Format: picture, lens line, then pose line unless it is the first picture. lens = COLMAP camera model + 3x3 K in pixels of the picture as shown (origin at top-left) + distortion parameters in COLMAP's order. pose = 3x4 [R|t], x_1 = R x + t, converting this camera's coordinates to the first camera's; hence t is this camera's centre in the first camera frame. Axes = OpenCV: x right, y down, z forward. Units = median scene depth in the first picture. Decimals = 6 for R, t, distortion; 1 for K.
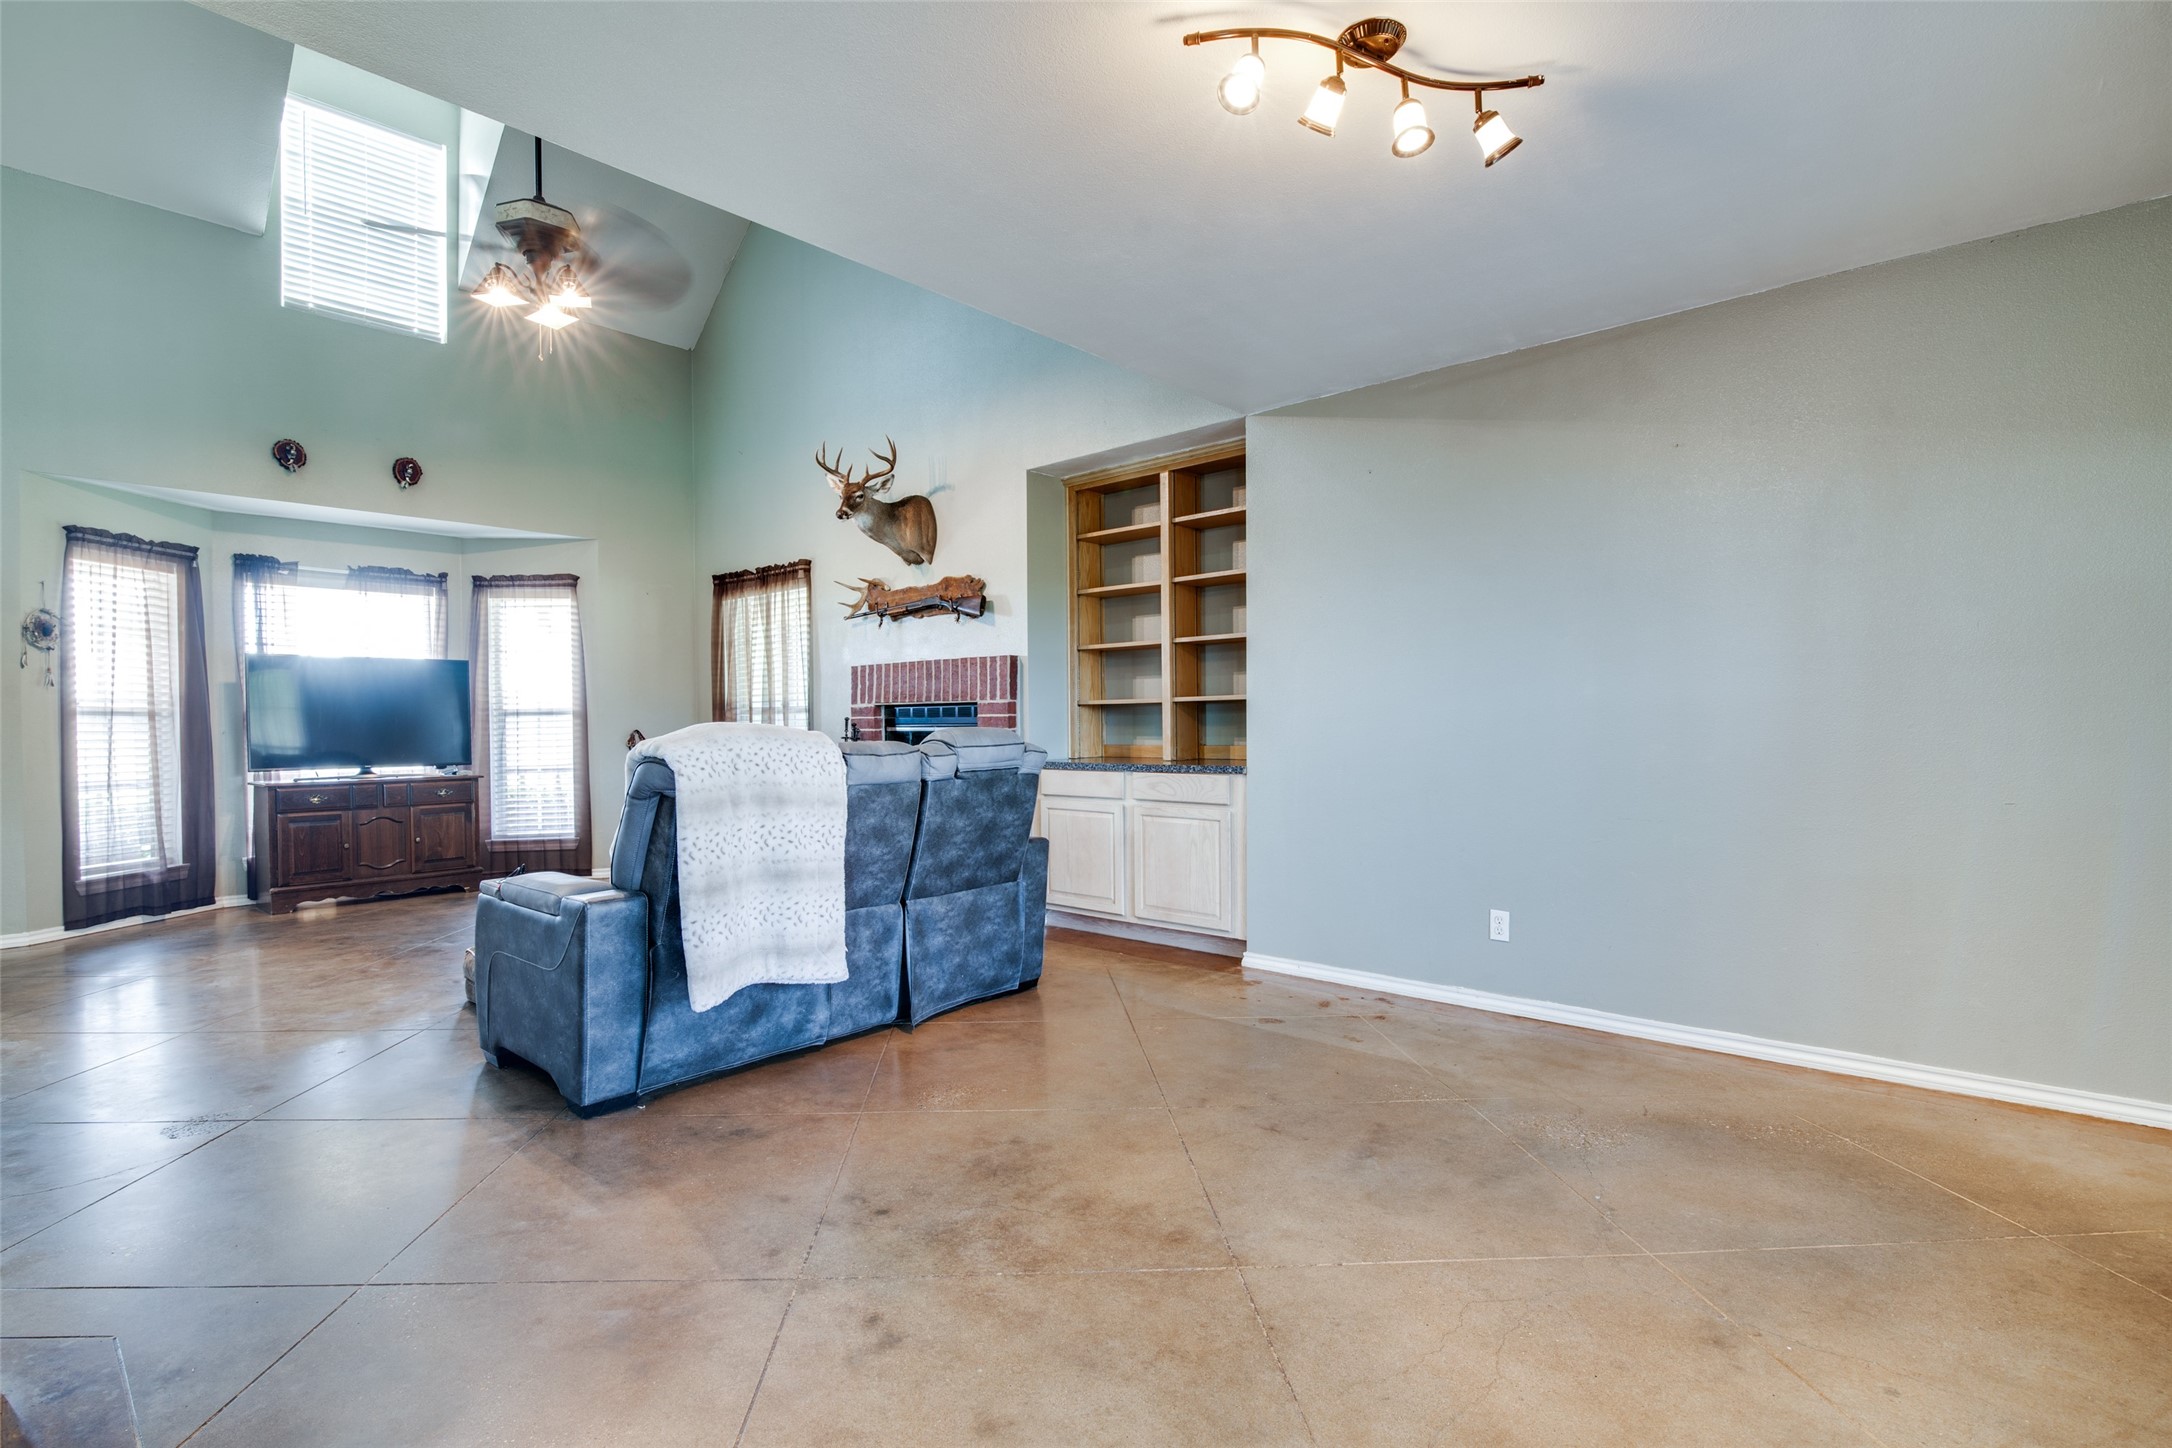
lens RADIAL K [[1044.9, 0, 1085.5], [0, 1044.9, 723.8], [0, 0, 1]] dist [0.000110, -0.000293]
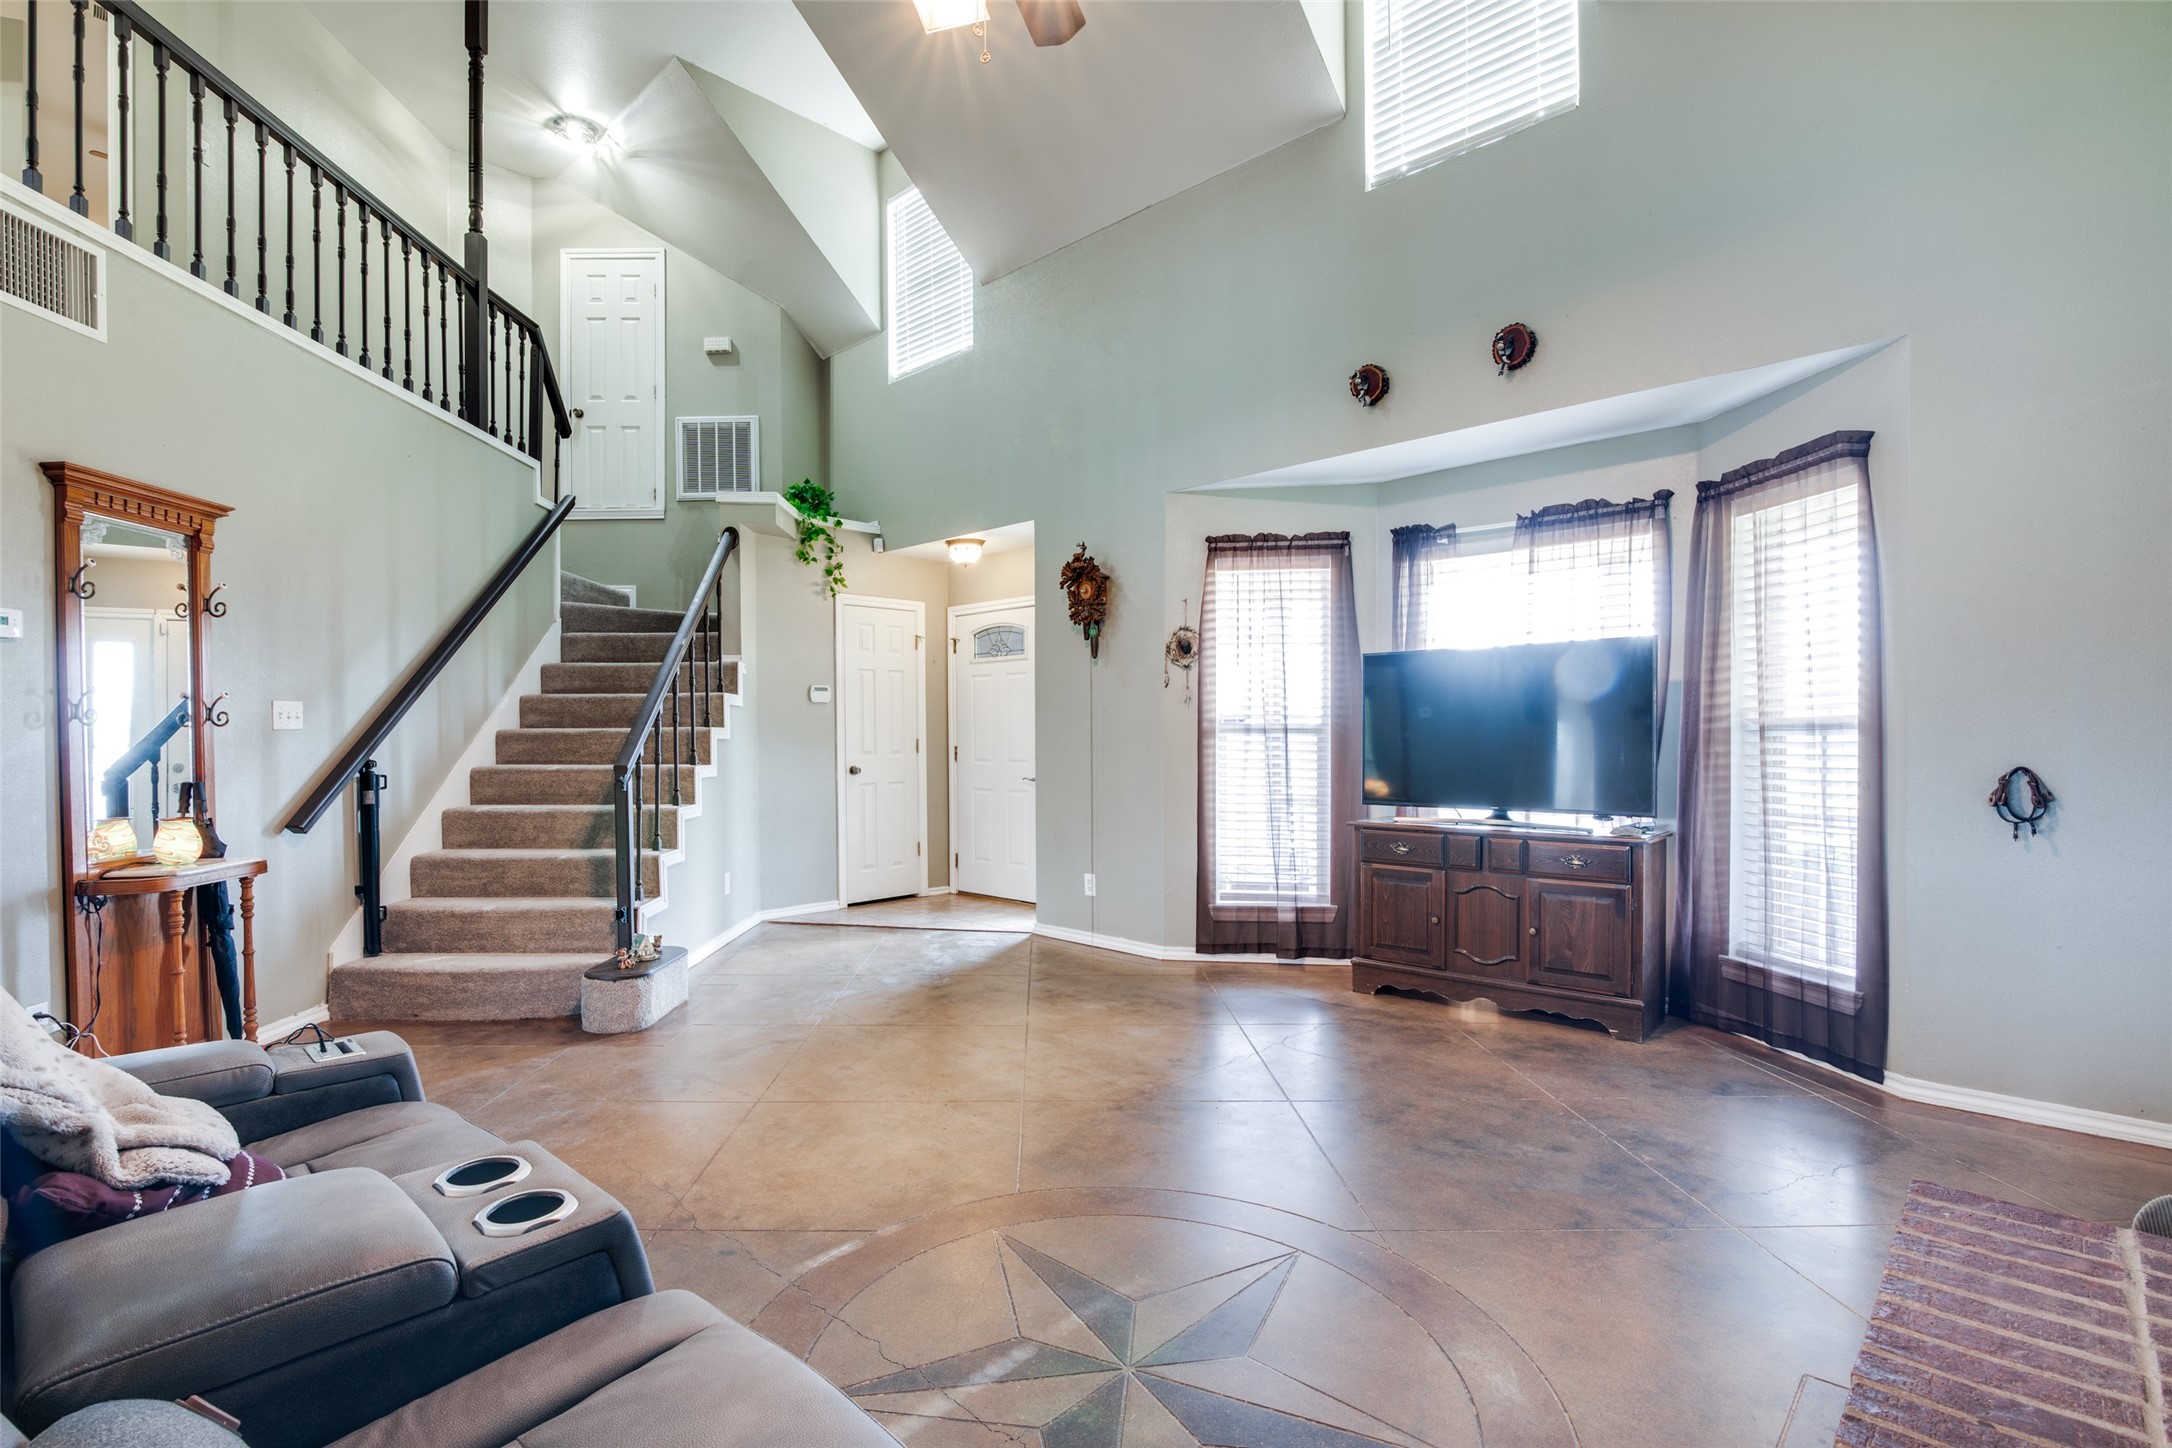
lens RADIAL K [[1044.9, 0, 1085.0], [0, 1044.9, 744.2], [0, 0, 1]] dist [0.000110, -0.000293]
pose [[-0.070048, 0.019941, -0.997344, 0.004509], [0.001355, 0.999801, 0.019895, -0.015345], [0.997543, 0.000042, -0.070061, 0.834580]]
